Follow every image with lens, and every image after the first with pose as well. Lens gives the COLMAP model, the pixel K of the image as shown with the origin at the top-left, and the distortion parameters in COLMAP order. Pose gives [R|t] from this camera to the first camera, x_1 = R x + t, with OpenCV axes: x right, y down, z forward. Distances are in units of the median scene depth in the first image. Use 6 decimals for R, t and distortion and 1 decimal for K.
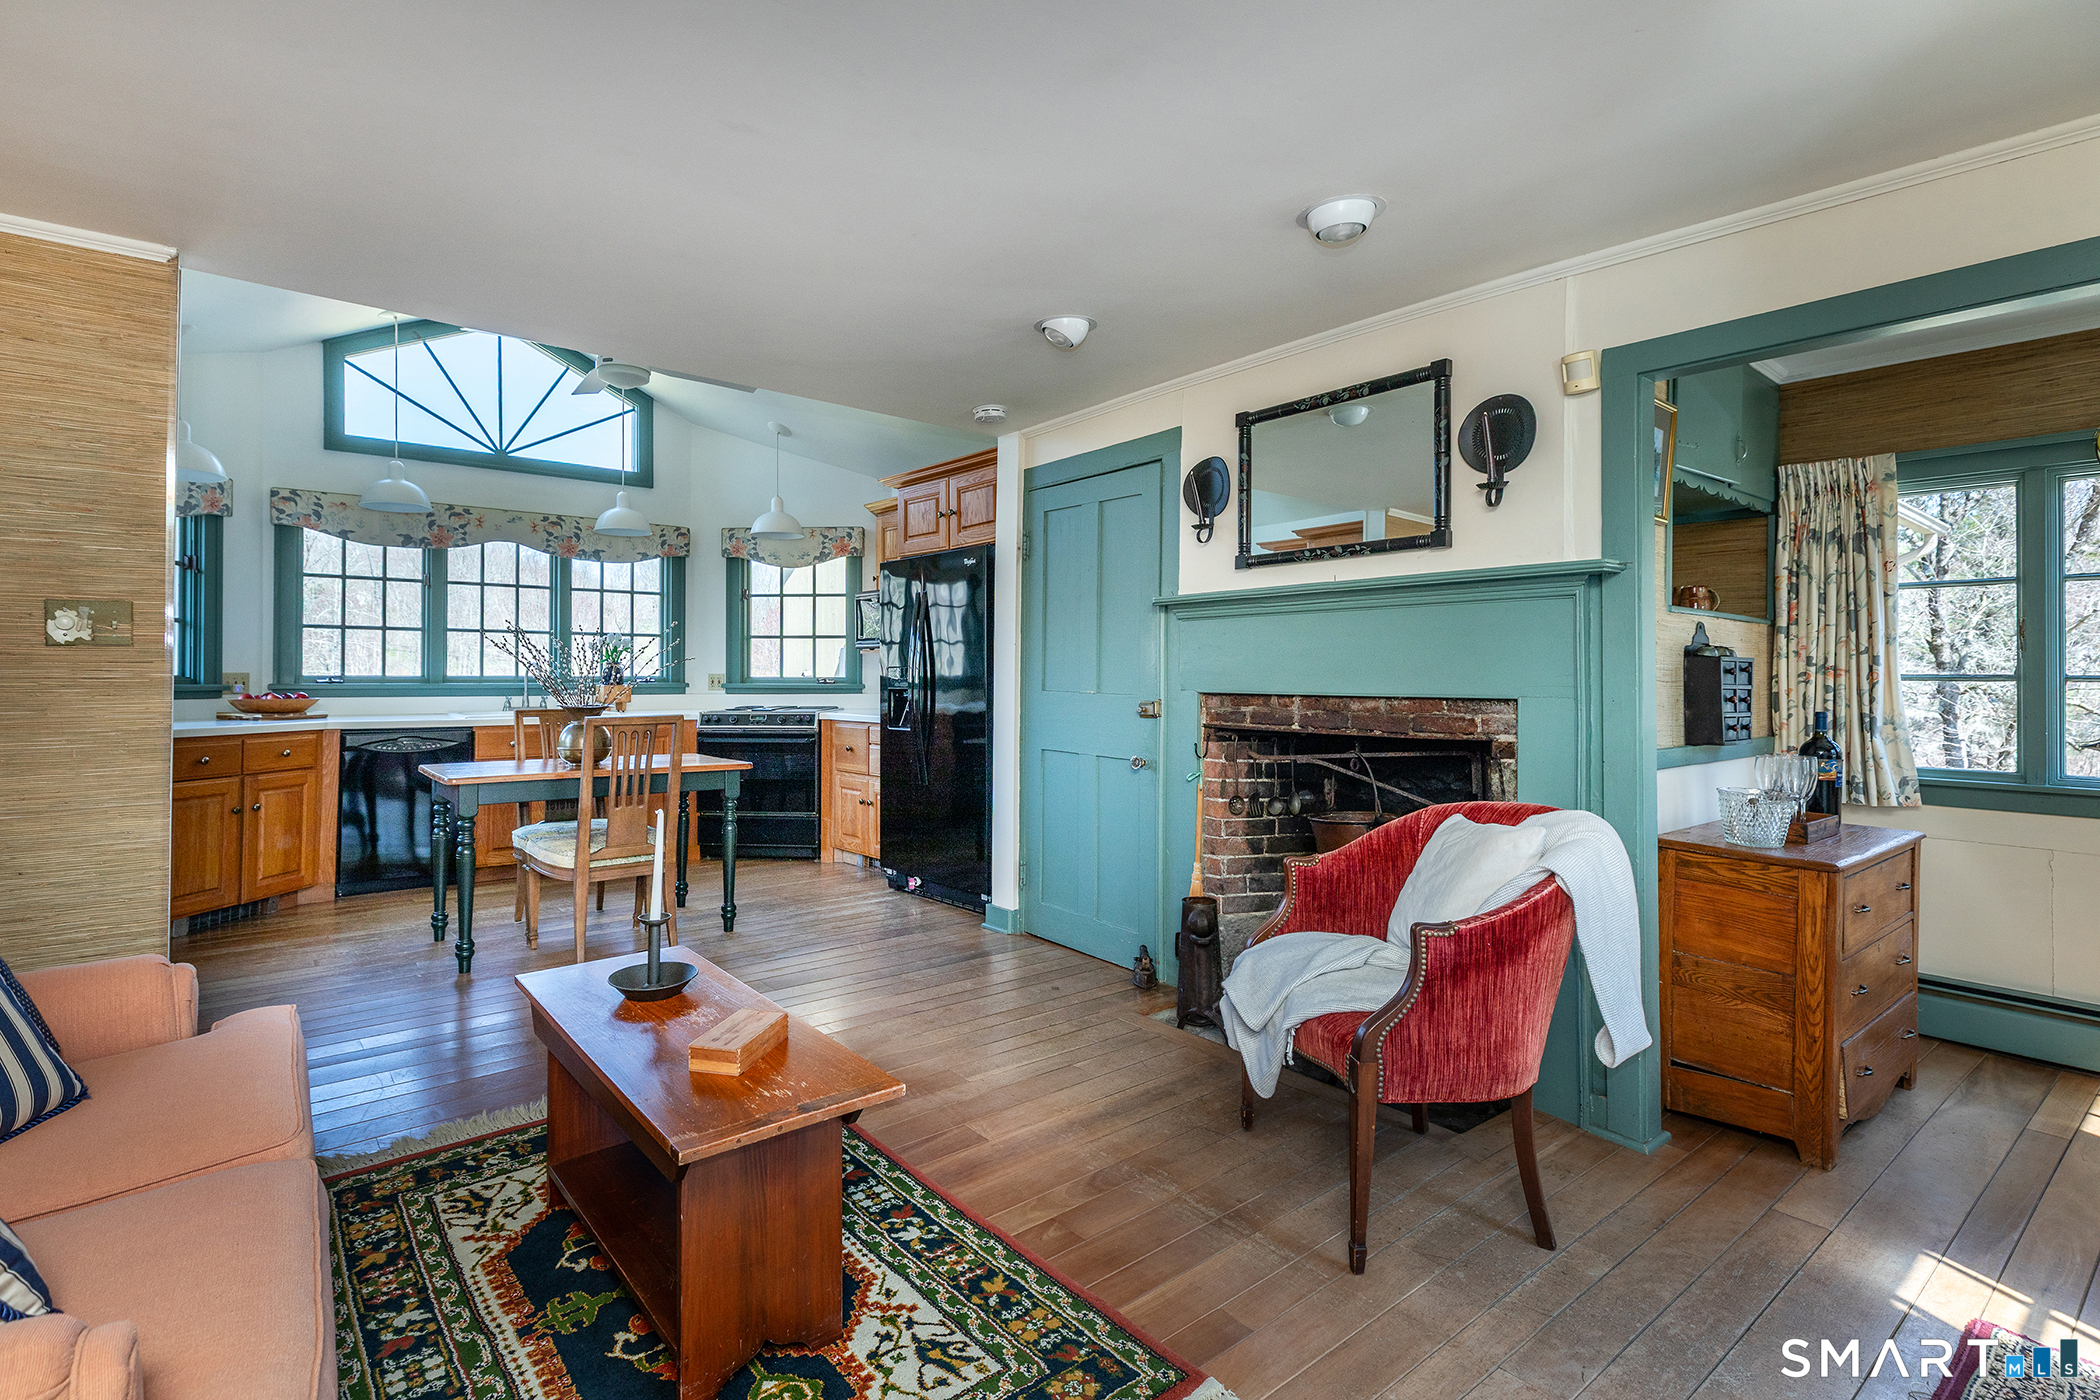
lens RADIAL K [[1013.9, 0, 982.4], [0, 1013.9, 664.3], [0, 0, 1]] dist [0.004690, -0.000109]
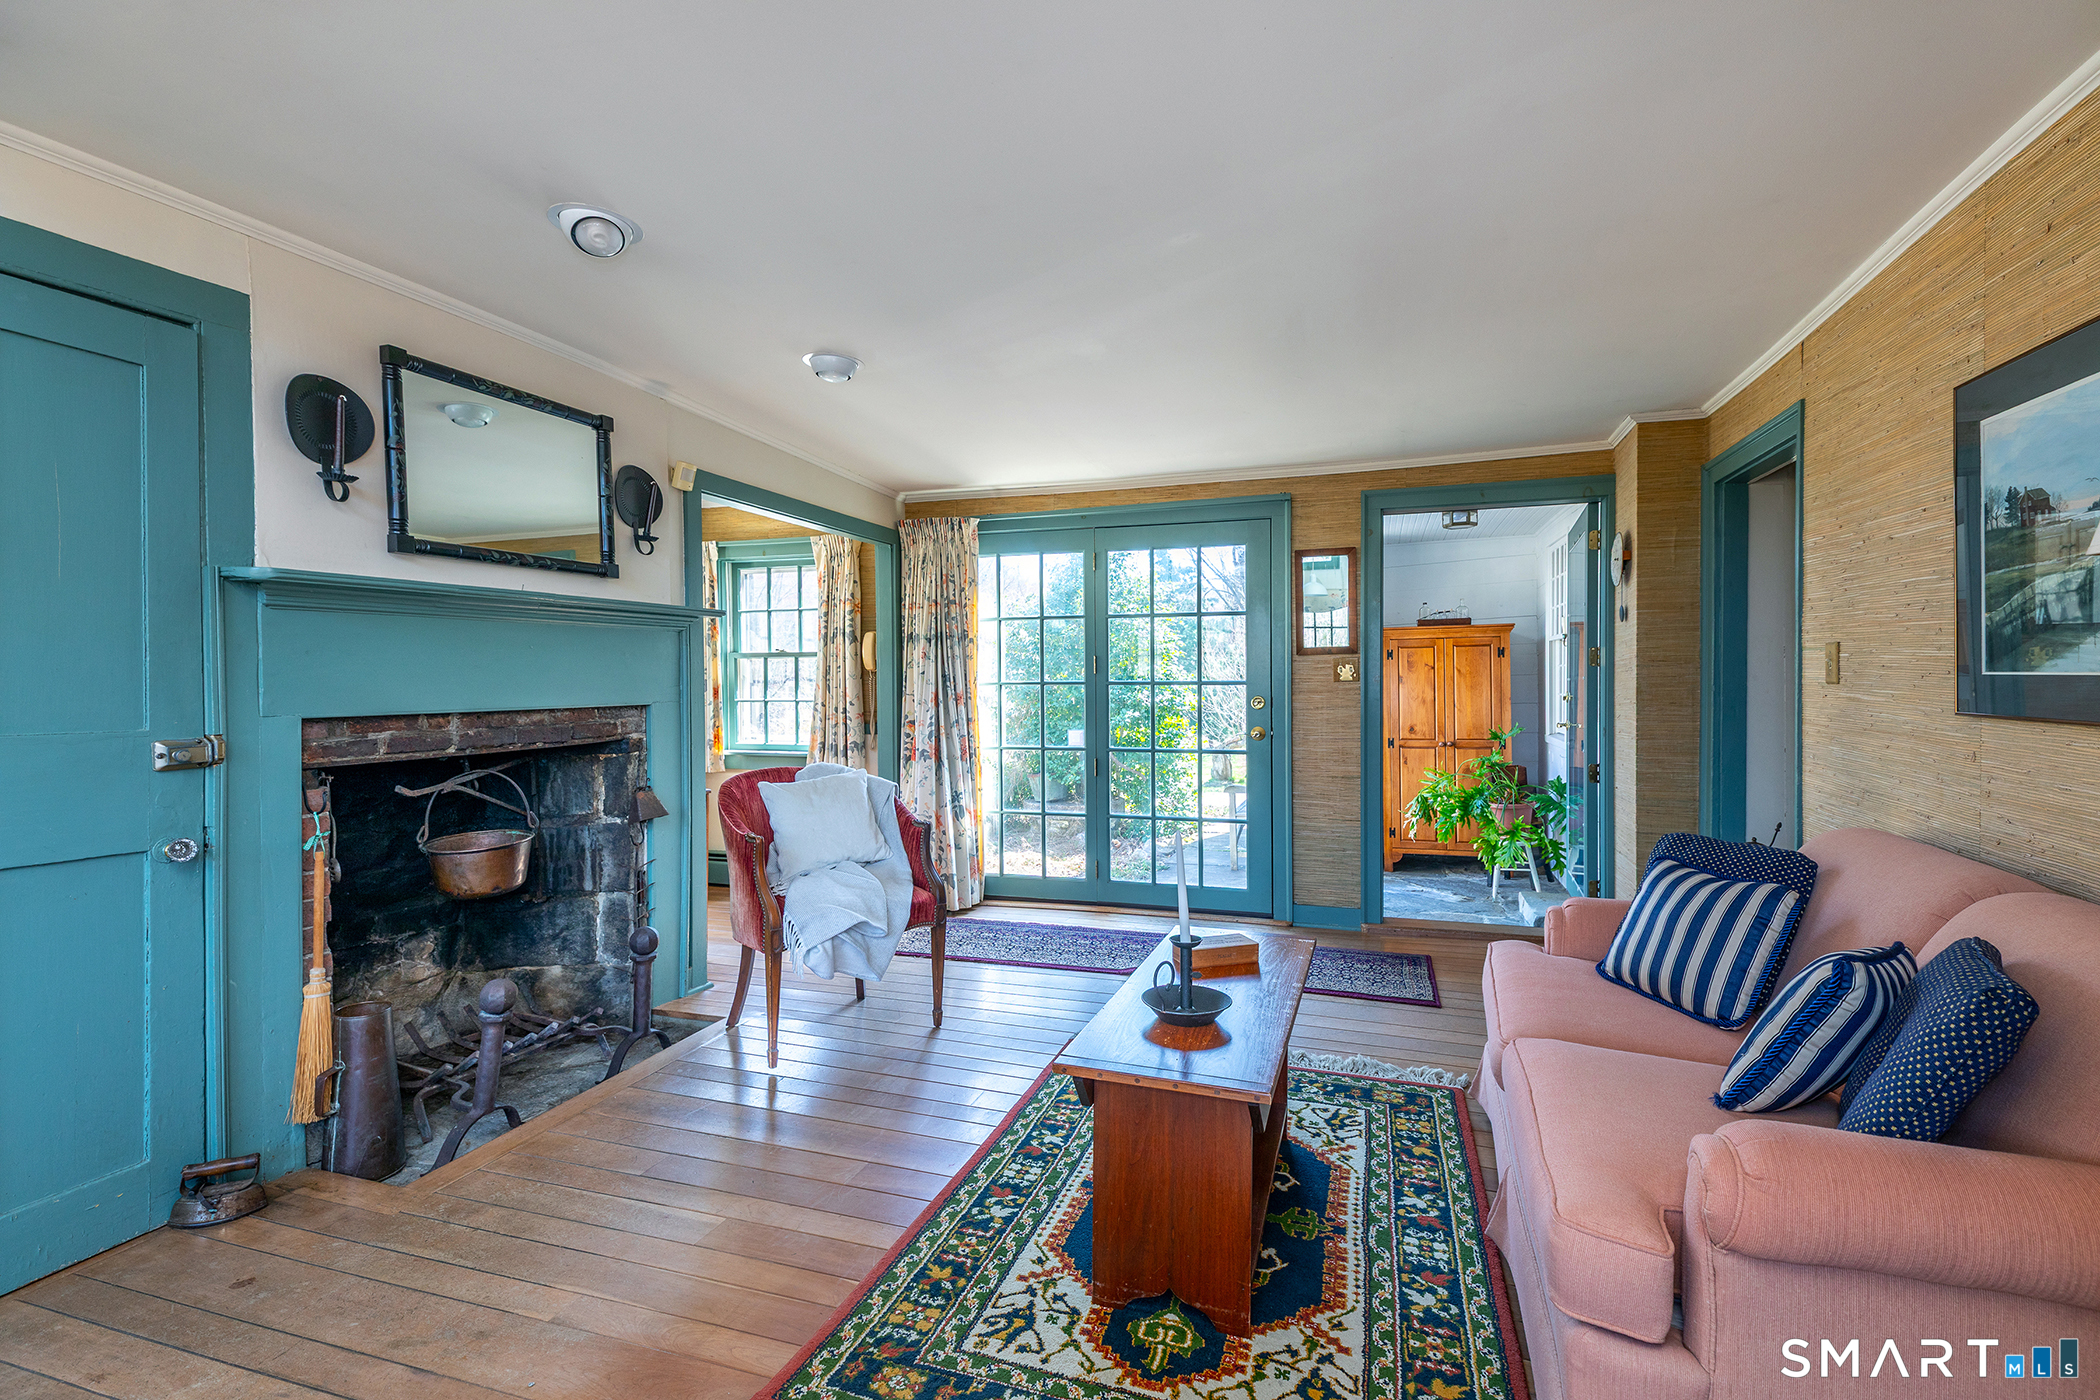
lens RADIAL K [[952.0, 0, 1049.2], [0, 952.0, 690.9], [0, 0, 1]] dist [0.005017, 0.000034]
pose [[-0.554315, -0.009121, 0.832257, -0.372112], [-0.000373, 0.999943, 0.010711, 0.001351], [-0.832307, 0.005627, -0.554286, 0.594914]]
